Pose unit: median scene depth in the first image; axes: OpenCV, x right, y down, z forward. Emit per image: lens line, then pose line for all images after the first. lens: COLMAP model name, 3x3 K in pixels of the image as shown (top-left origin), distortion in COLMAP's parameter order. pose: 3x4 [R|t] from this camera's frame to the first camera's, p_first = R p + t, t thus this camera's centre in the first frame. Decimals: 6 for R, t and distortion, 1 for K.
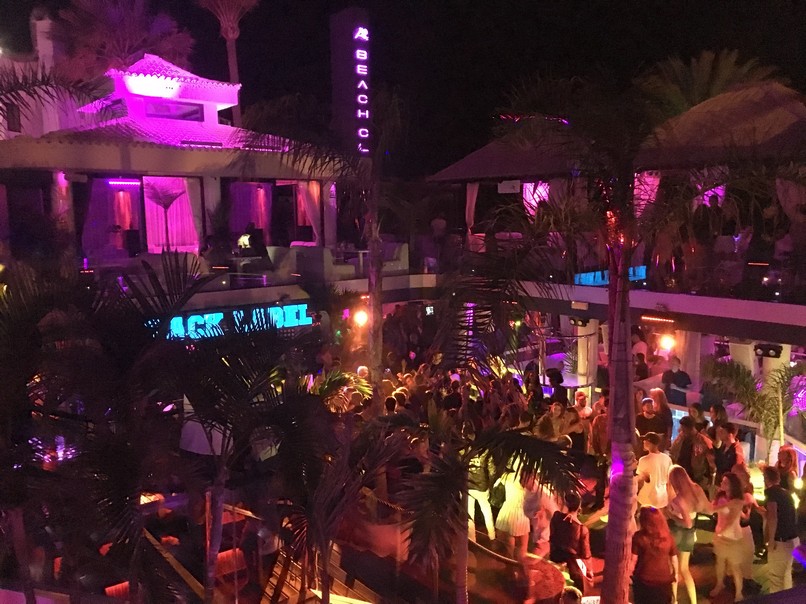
lens RADIAL K [[688.7, 0, 405.7], [0, 688.7, 297.1], [0, 0, 1]] dist [0.085790, -0.120395]
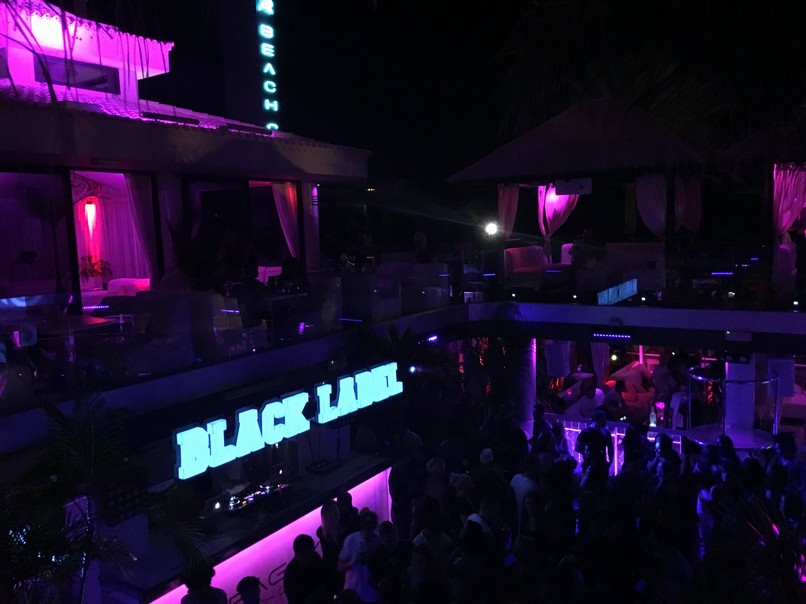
lens RADIAL K [[688.7, 0, 405.7], [0, 688.7, 297.1], [0, 0, 1]] dist [0.085790, -0.120395]
pose [[0.950924, -0.050135, 0.305336, -0.240591], [0.058101, 0.998165, -0.017055, -0.028695], [-0.303921, 0.033958, 0.952092, 0.277298]]
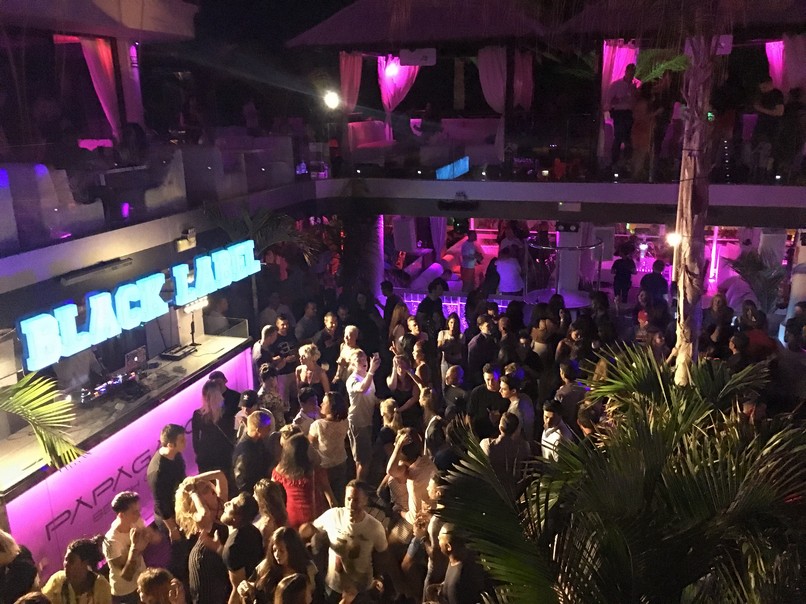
lens RADIAL K [[688.7, 0, 405.7], [0, 688.7, 297.1], [0, 0, 1]] dist [0.085790, -0.120395]
pose [[0.841661, -0.146955, 0.519626, -0.260555], [0.069449, 0.983725, 0.165717, -0.023658], [-0.535522, -0.103390, 0.838169, 0.295666]]
